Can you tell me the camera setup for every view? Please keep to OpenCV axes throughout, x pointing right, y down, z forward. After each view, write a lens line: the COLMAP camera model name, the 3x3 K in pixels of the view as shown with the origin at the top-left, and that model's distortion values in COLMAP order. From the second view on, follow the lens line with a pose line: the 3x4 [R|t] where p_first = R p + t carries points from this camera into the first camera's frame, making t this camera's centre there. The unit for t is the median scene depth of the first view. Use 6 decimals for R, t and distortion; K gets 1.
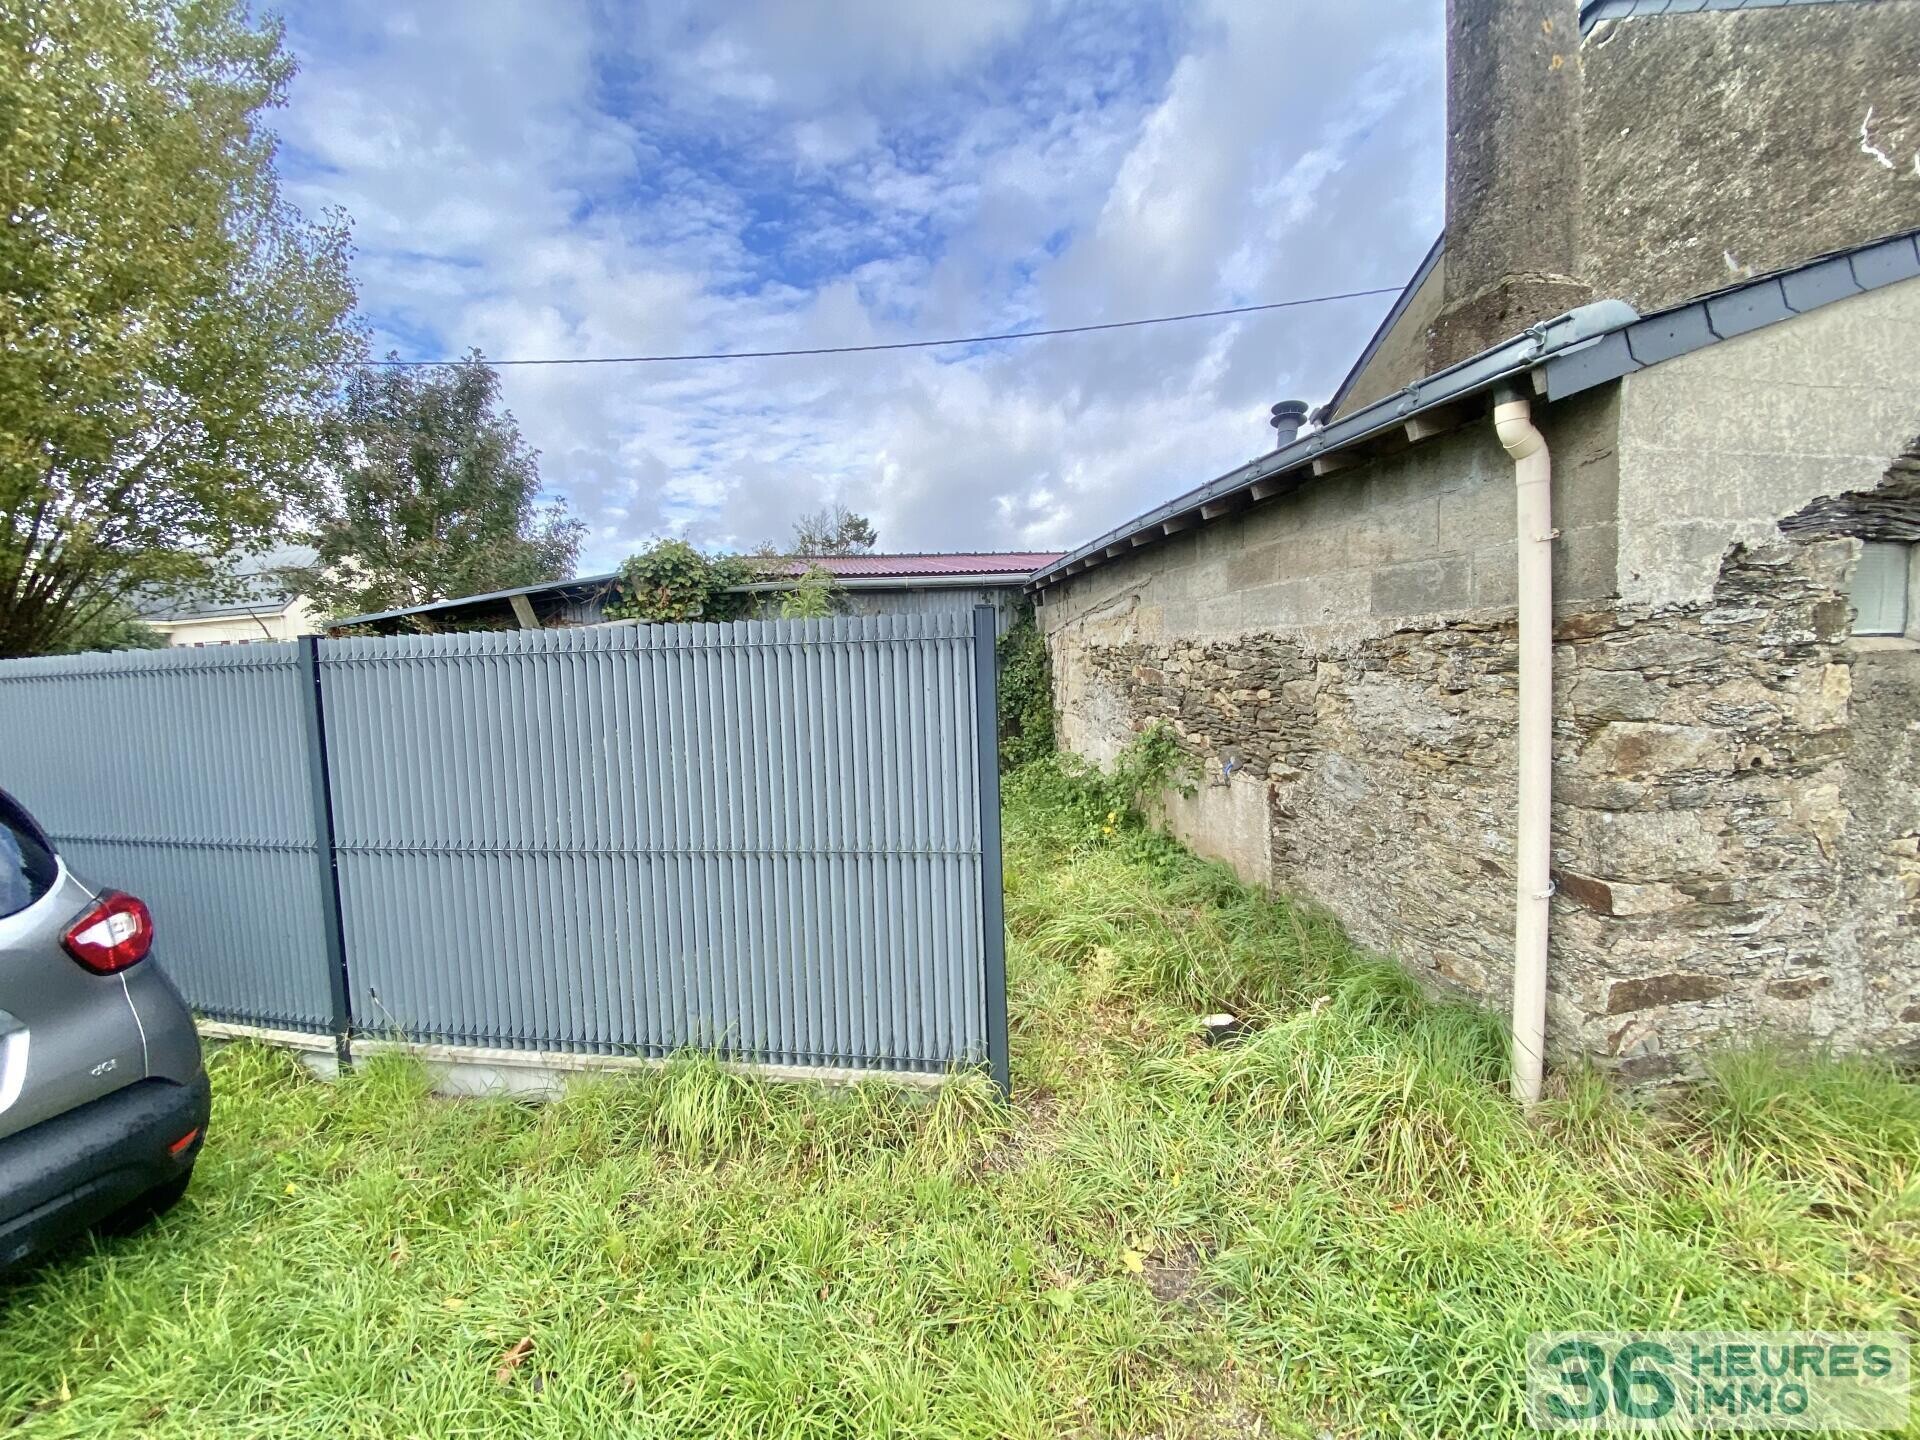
lens RADIAL K [[780.6, 0, 960.0], [0, 780.6, 720.0], [0, 0, 1]] dist [-0.002260, -0.012473]
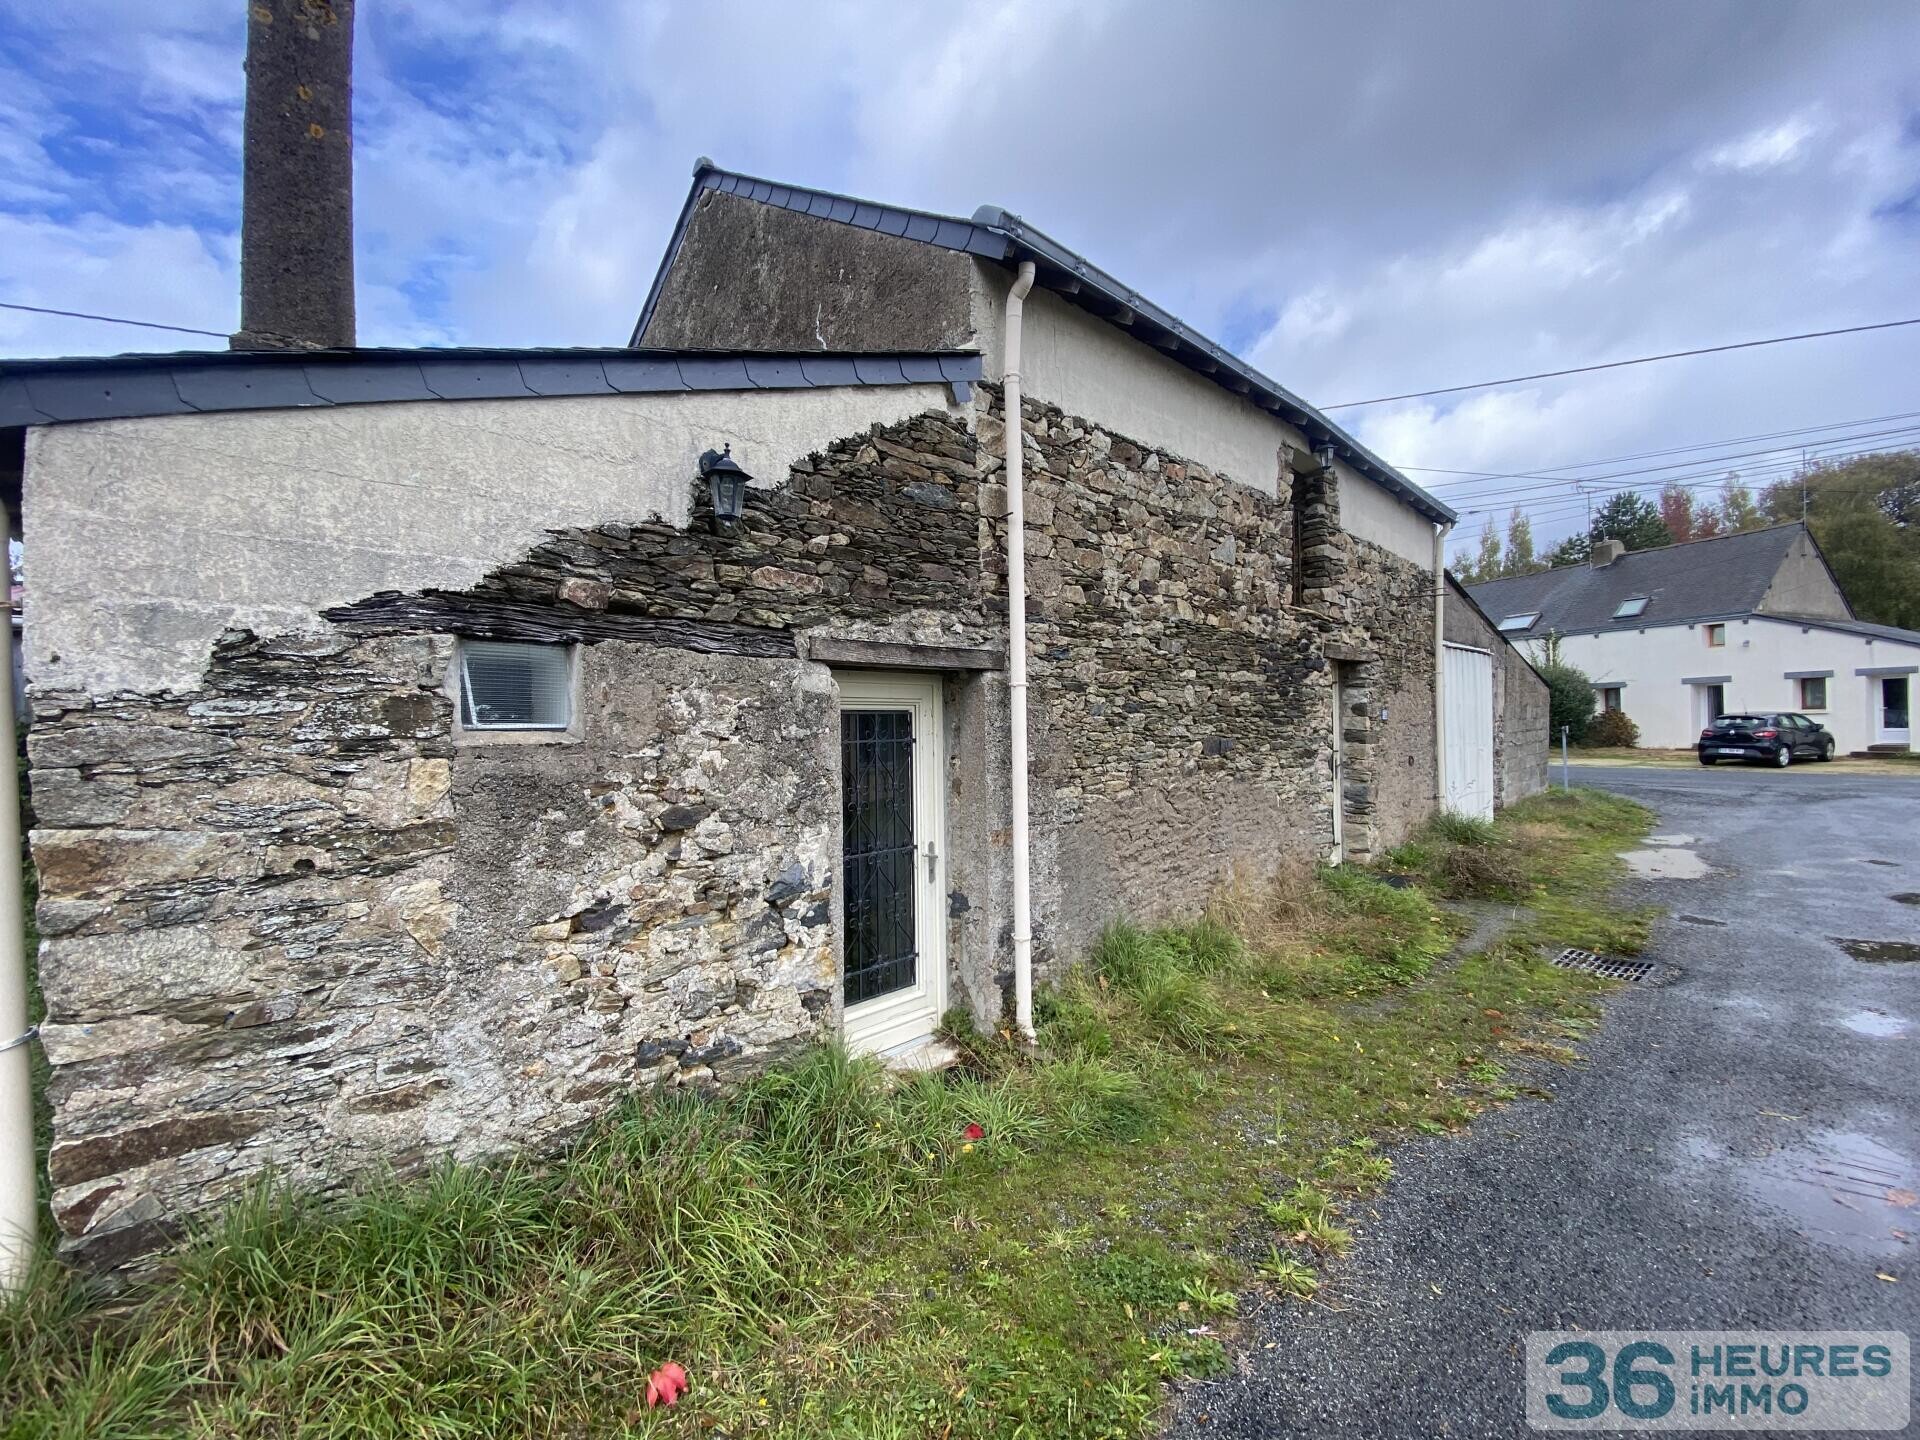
lens RADIAL K [[780.6, 0, 960.0], [0, 780.6, 720.0], [0, 0, 1]] dist [-0.002260, -0.012473]
pose [[0.804735, 0.025502, 0.593086, 1.118826], [0.032841, 0.995634, -0.087373, -0.011542], [-0.592725, 0.089789, 0.800384, -0.240849]]
